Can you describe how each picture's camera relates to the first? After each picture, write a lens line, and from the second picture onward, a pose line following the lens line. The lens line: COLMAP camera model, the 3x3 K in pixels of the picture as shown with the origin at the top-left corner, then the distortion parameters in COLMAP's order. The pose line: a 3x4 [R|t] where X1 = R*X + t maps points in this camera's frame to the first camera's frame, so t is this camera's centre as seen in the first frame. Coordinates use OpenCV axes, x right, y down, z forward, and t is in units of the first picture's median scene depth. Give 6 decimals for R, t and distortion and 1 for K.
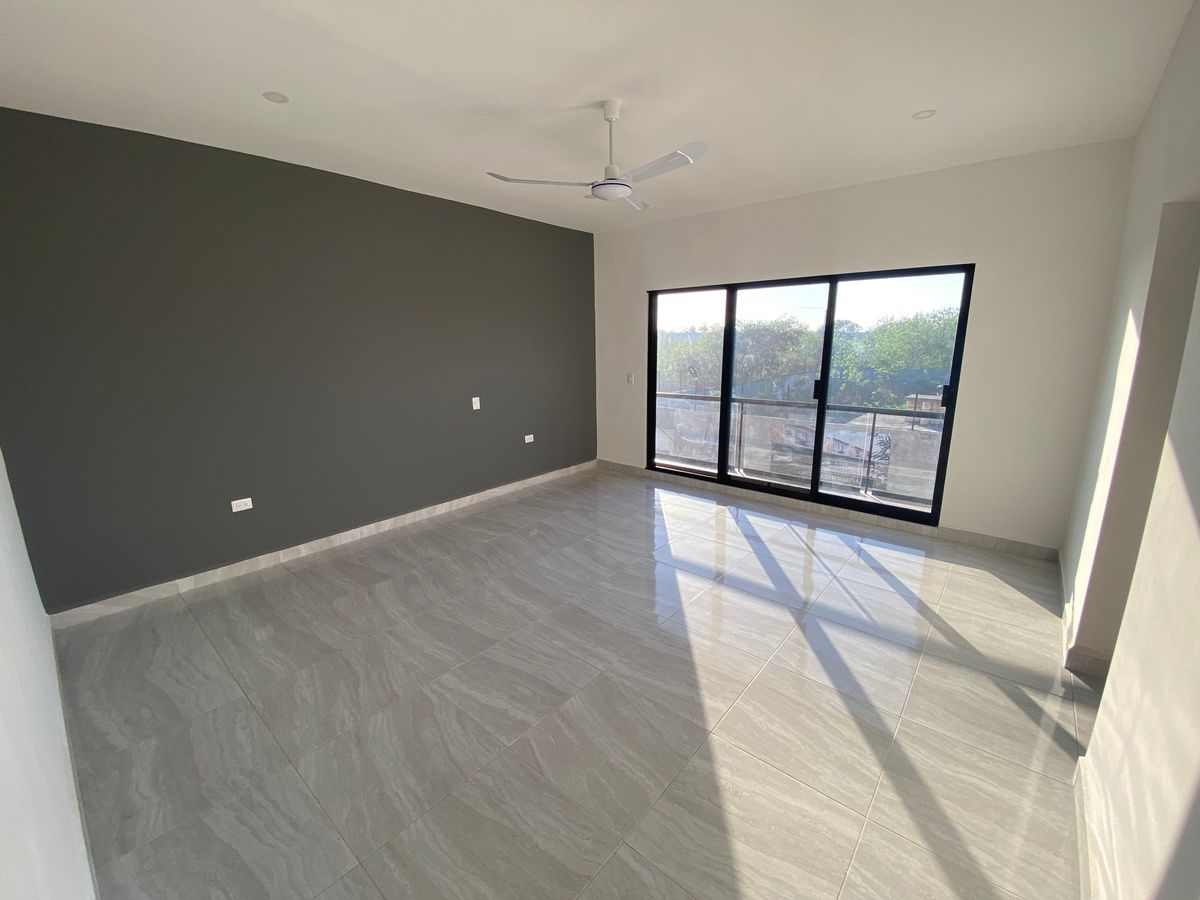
lens RADIAL K [[486.9, 0, 601.5], [0, 486.9, 444.3], [0, 0, 1]] dist [0.026868, -0.022363]
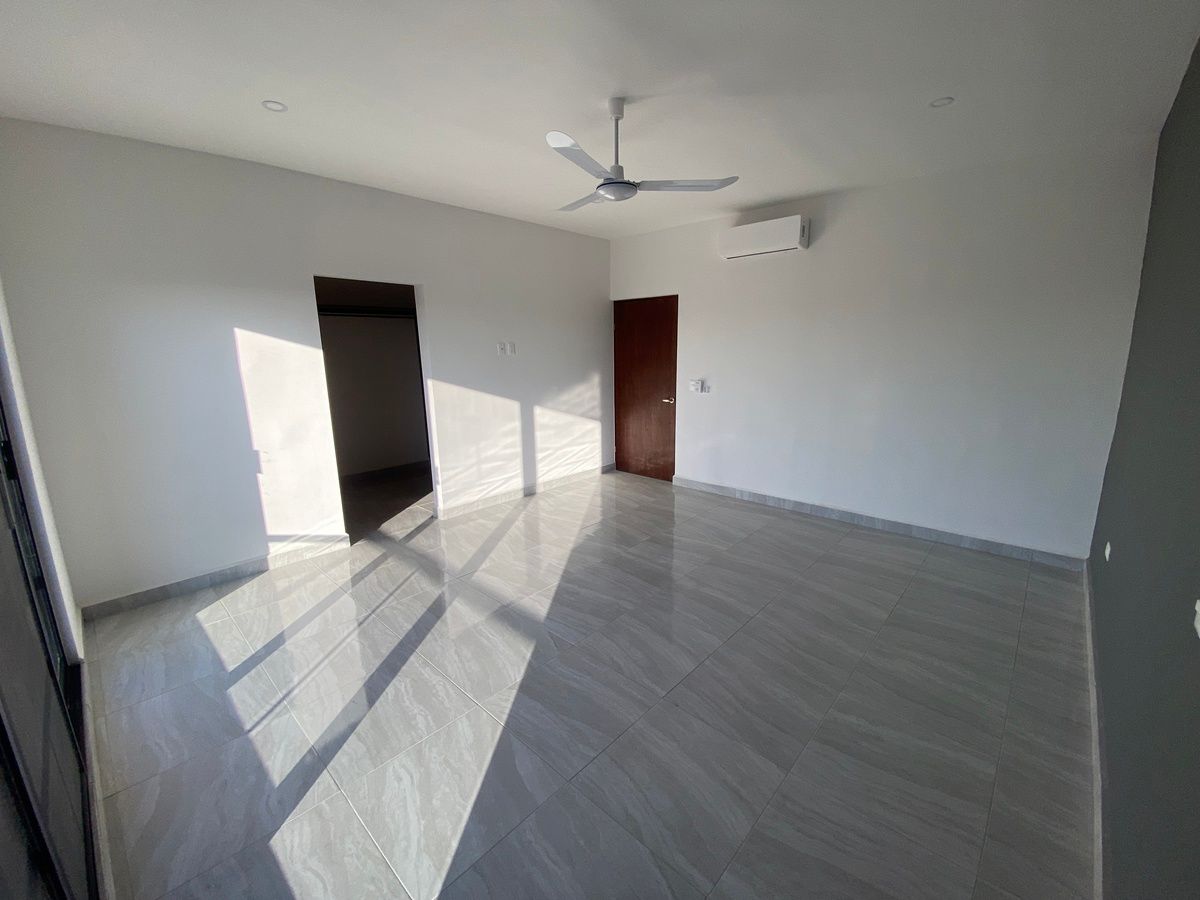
lens RADIAL K [[481.1, 0, 627.8], [0, 481.1, 439.9], [0, 0, 1]] dist [0.034908, 0.000022]
pose [[-0.999810, 0.018848, -0.004973, 0.009691], [0.015396, 0.920000, 0.391616, -0.445355], [0.011956, 0.391465, -0.920115, 2.105666]]
